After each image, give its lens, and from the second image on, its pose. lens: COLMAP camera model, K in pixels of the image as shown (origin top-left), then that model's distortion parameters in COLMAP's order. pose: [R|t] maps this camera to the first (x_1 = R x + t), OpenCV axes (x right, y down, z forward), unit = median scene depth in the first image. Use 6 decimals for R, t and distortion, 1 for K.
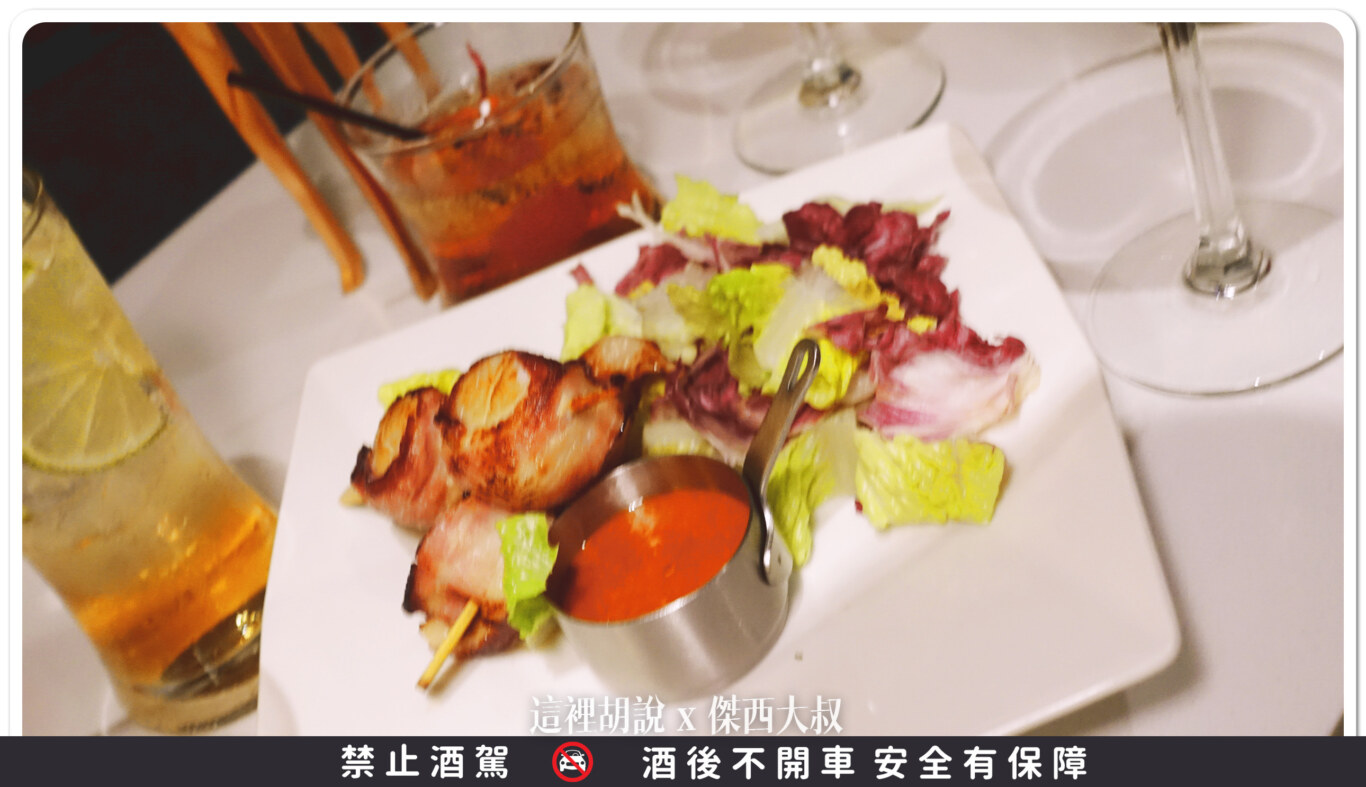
lens RADIAL K [[1798.7, 0, 678.5], [0, 1798.7, 394.7], [0, 0, 1]] dist [0.018539, 0.000000]
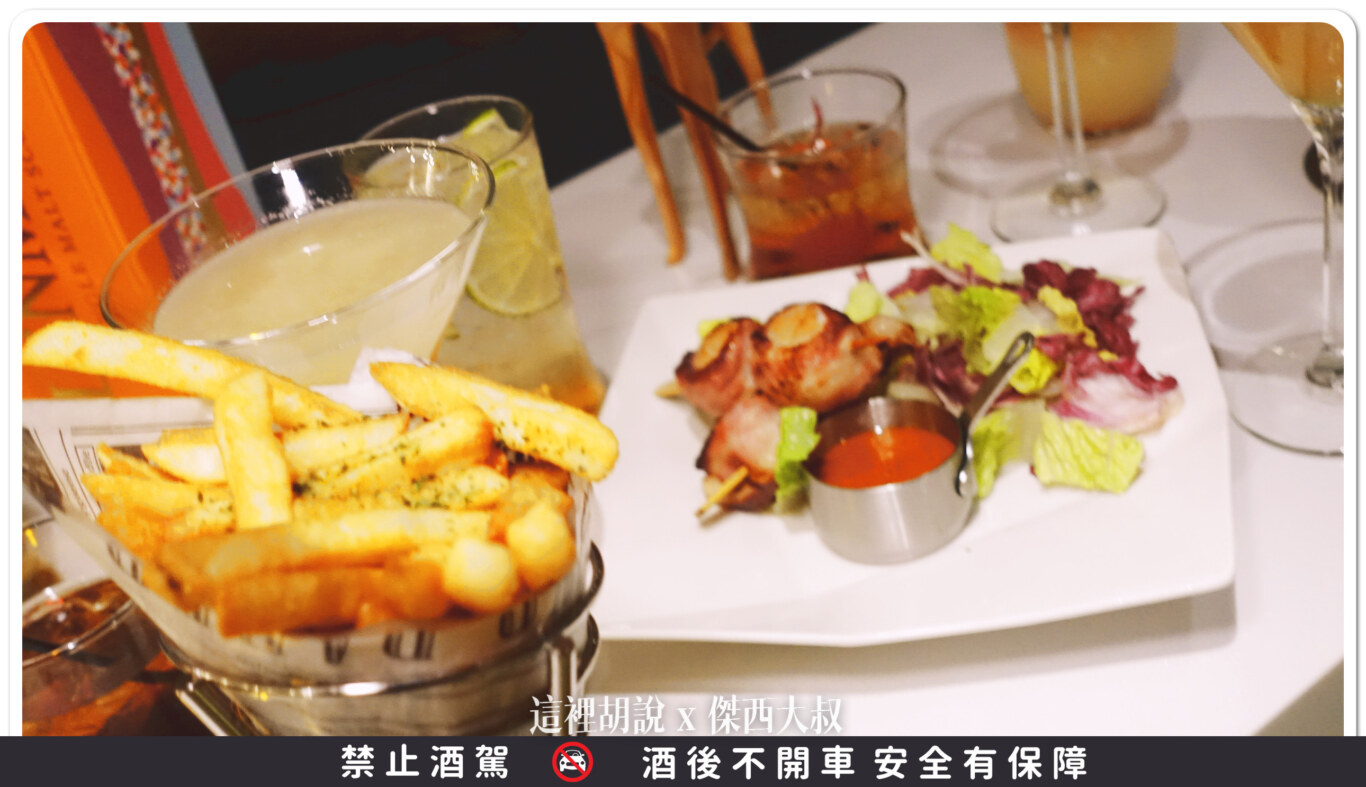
lens RADIAL K [[1798.7, 0, 688.0], [0, 1798.7, 391.6], [0, 0, 1]] dist [0.018539, 0.000000]
pose [[0.966618, 0.237347, -0.096518, -0.035539], [-0.243505, 0.968173, -0.057852, 0.145843], [0.079715, 0.079424, 0.993649, -0.394103]]
